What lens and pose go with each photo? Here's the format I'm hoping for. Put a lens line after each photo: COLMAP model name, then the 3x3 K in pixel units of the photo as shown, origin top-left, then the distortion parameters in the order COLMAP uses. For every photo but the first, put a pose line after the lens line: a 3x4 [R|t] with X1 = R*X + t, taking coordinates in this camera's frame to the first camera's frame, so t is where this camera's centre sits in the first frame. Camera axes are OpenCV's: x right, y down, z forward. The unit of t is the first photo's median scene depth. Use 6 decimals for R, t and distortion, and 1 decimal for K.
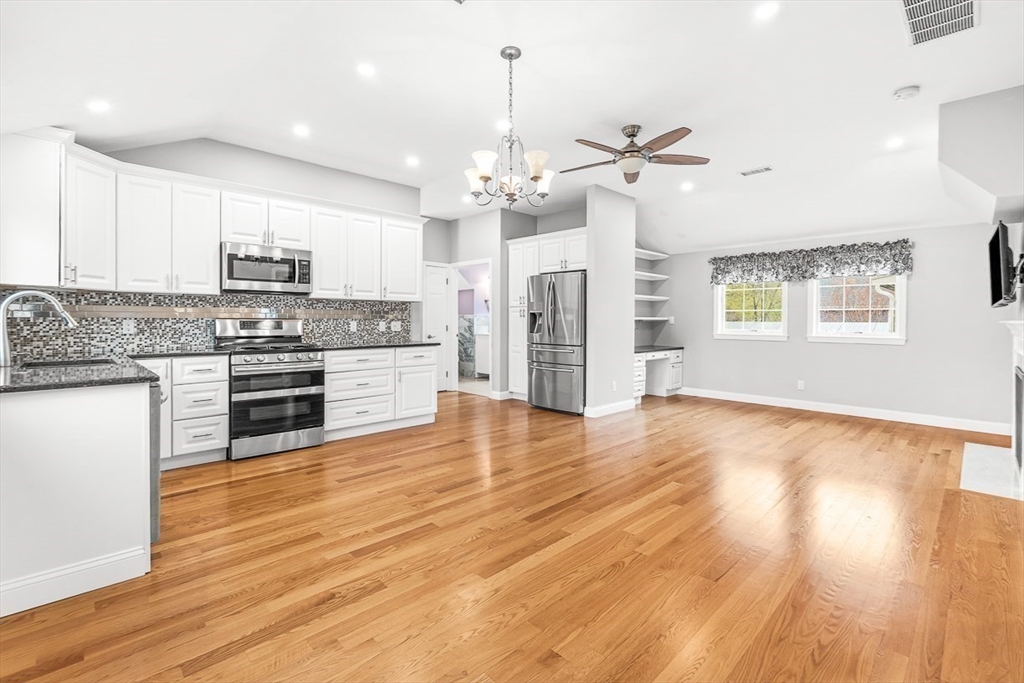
lens RADIAL K [[454.5, 0, 514.5], [0, 454.5, 338.9], [0, 0, 1]] dist [-0.003206, 0.000179]
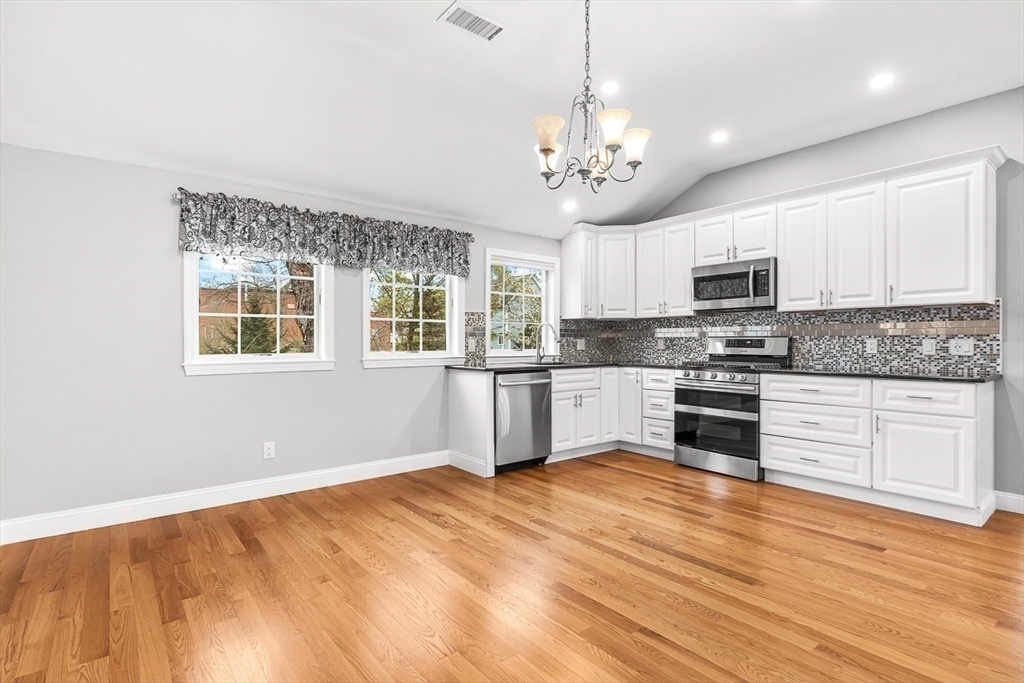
lens RADIAL K [[496.0, 0, 509.9], [0, 496.0, 348.2], [0, 0, 1]] dist [-0.001694, -0.000402]
pose [[-0.090510, 0.006906, -0.995872, 0.601019], [-0.043834, 0.998979, 0.010912, -0.010558], [0.994930, 0.044641, -0.090115, 0.665168]]
